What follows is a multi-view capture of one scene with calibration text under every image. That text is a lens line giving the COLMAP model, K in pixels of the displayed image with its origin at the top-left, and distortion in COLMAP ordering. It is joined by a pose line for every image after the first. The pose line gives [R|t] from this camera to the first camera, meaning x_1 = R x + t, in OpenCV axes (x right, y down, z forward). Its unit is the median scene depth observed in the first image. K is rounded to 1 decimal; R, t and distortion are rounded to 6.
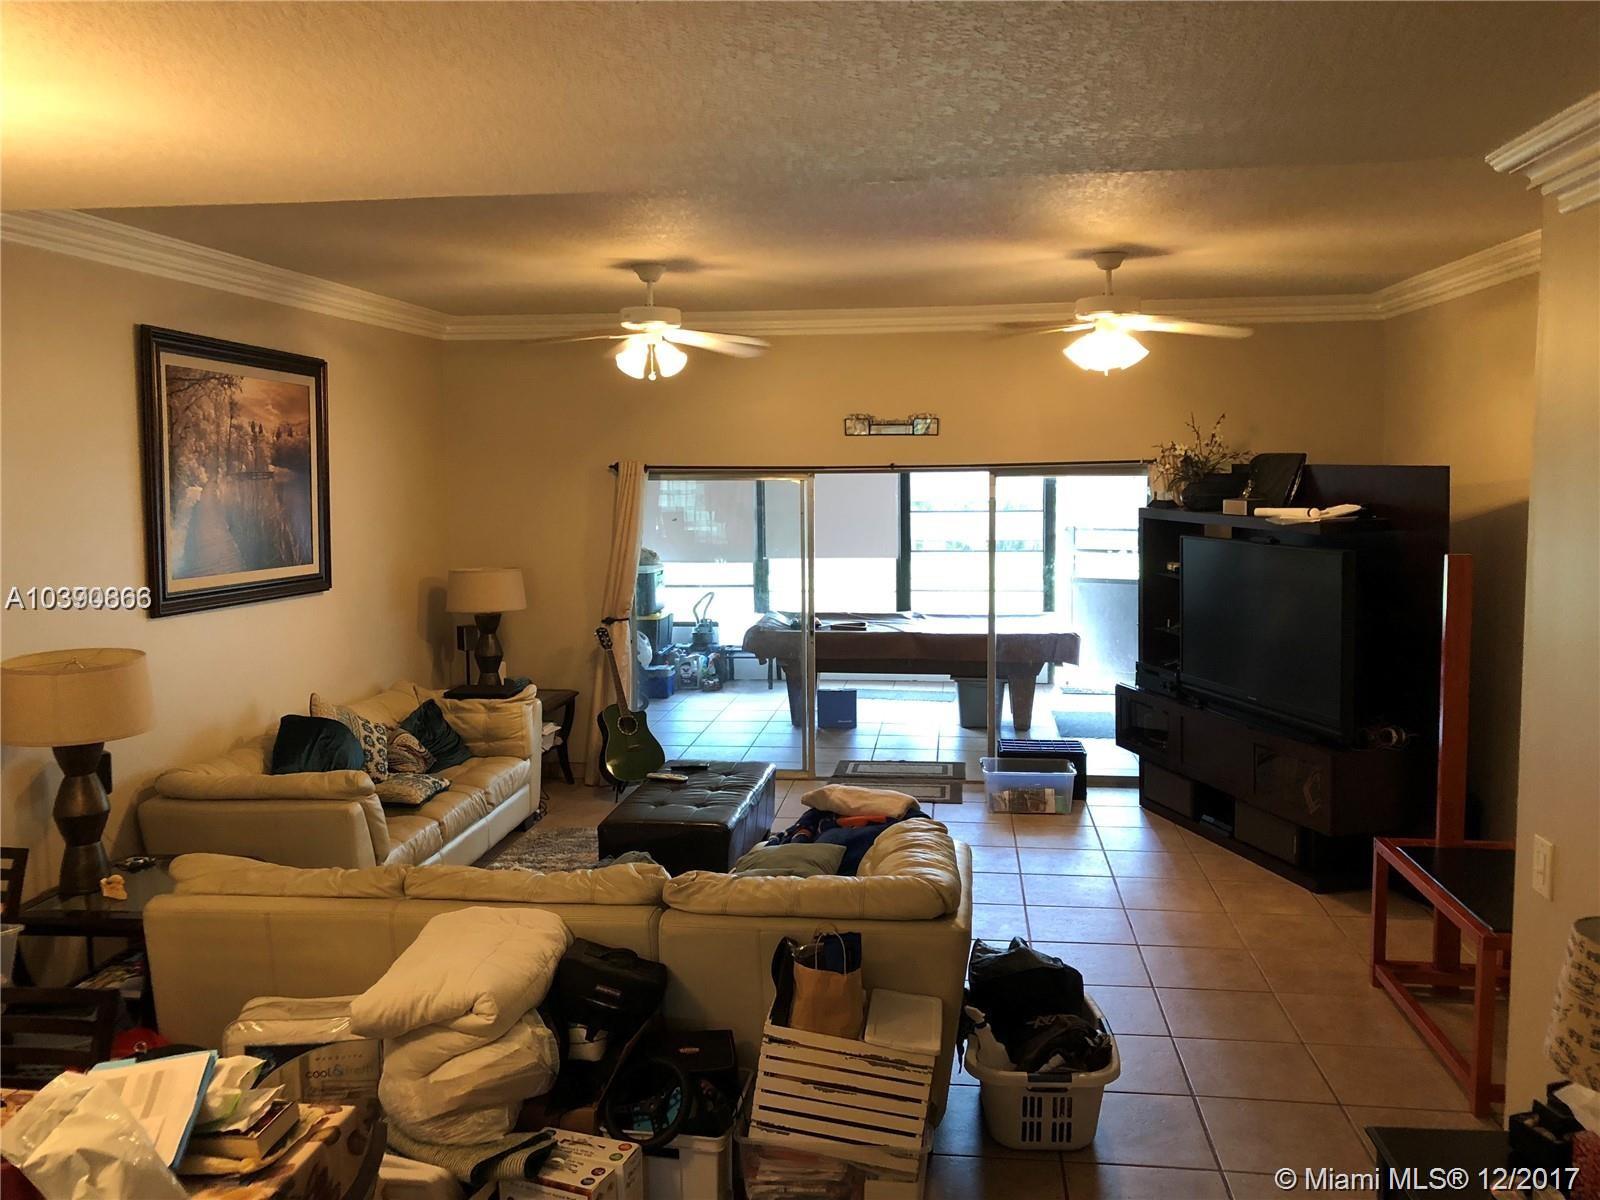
lens RADIAL K [[1319.1, 0, 793.7], [0, 1319.1, 588.9], [0, 0, 1]] dist [0.046740, -0.041586]
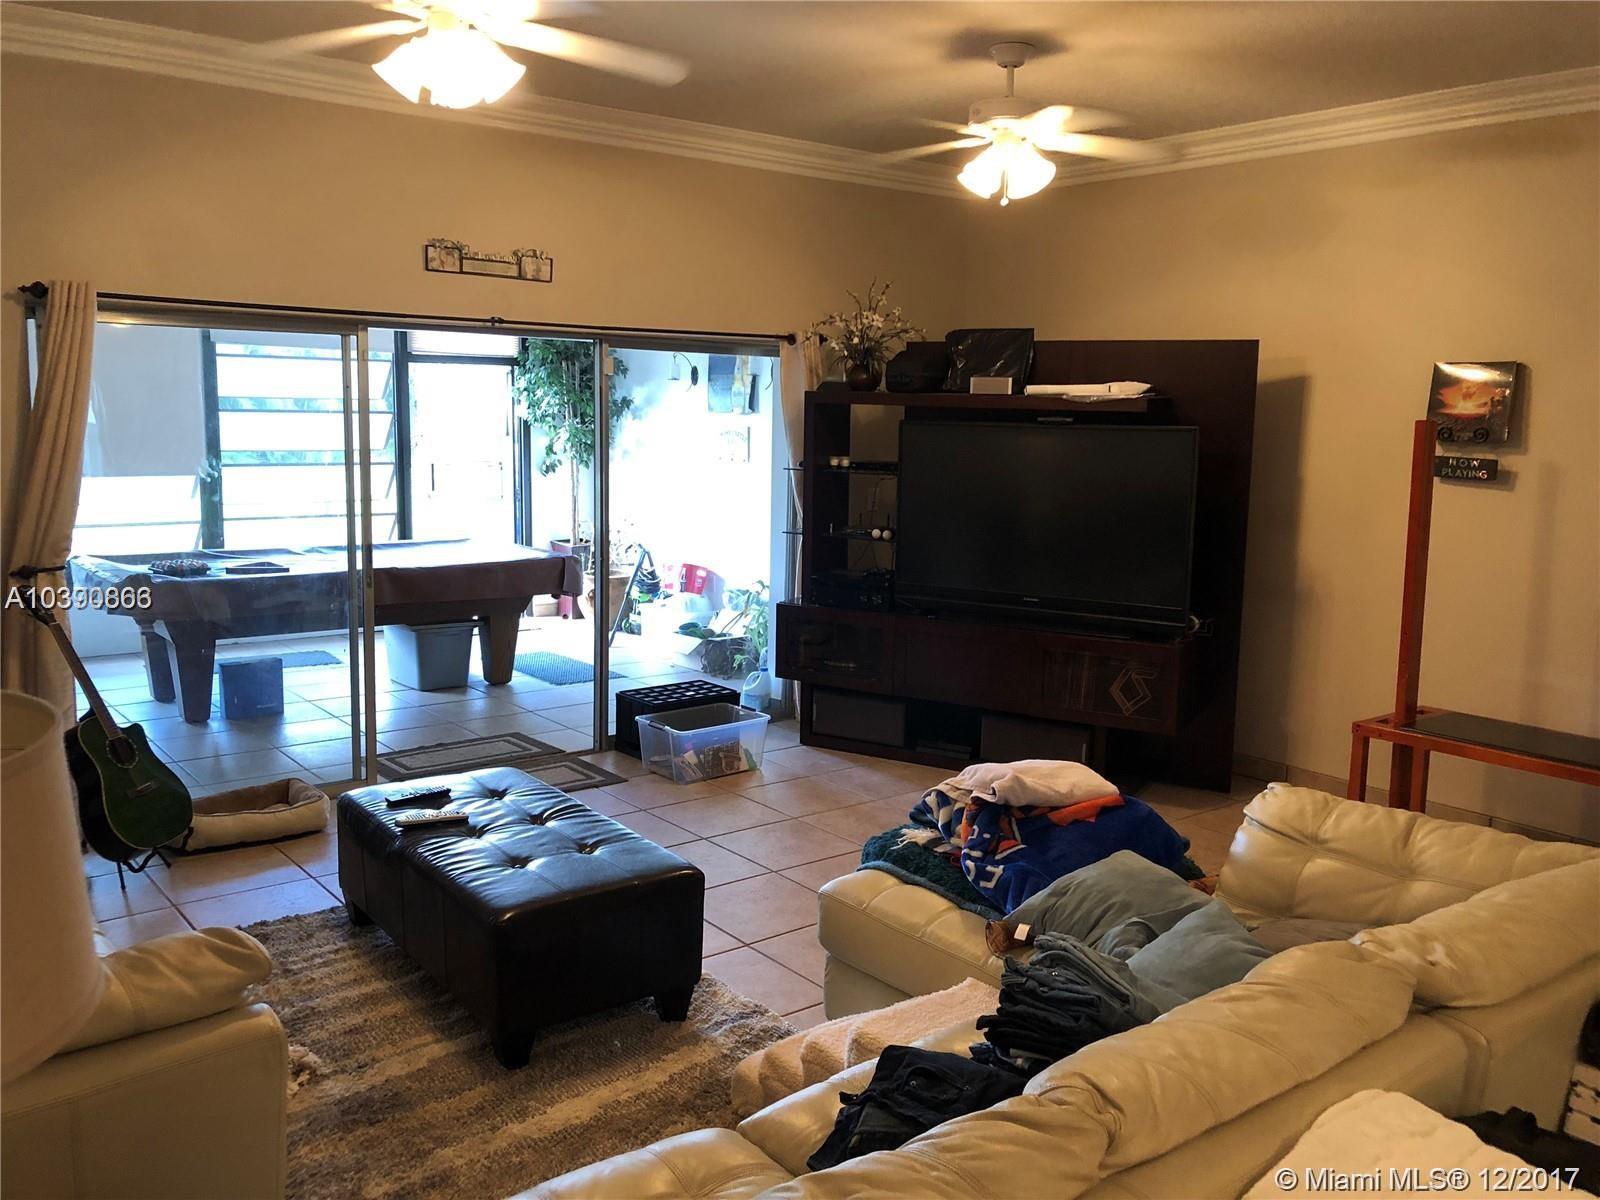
lens RADIAL K [[1319.1, 0, 793.7], [0, 1319.1, 588.9], [0, 0, 1]] dist [0.046740, -0.041586]
pose [[0.696727, -0.078113, 0.713070, -0.264541], [0.044749, 0.996850, 0.065476, 0.006678], [-0.715939, -0.013709, 0.698028, 0.316033]]
